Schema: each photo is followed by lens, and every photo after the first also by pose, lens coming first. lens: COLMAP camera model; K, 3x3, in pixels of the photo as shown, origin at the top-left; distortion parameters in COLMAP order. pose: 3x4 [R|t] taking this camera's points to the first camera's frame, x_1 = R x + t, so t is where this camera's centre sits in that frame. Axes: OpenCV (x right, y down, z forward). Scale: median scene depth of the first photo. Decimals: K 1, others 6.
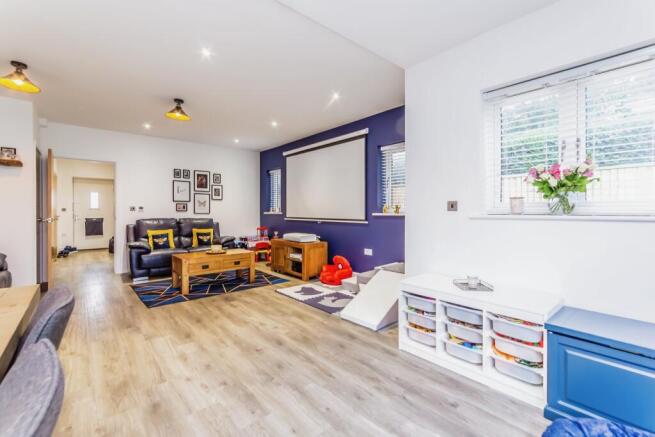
lens RADIAL K [[290.8, 0, 326.0], [0, 290.8, 214.7], [0, 0, 1]] dist [0.004458, 0.000417]
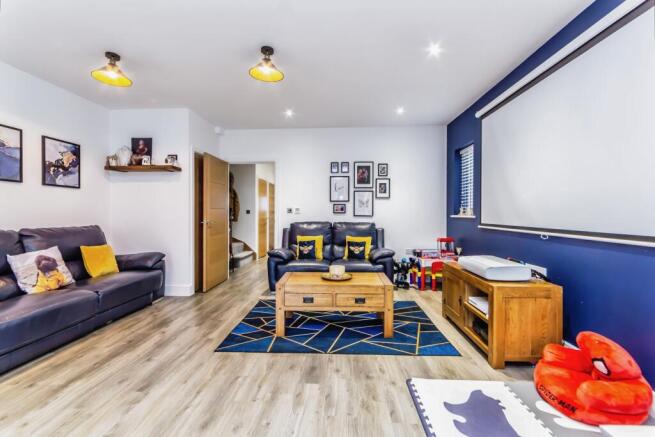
lens RADIAL K [[290.8, 0, 326.0], [0, 290.8, 214.7], [0, 0, 1]] dist [0.004458, 0.000417]
pose [[0.725420, 0.002445, -0.688303, 0.043434], [-0.007398, 0.999964, -0.004244, -0.005193], [0.688267, 0.008171, 0.725411, 0.428732]]
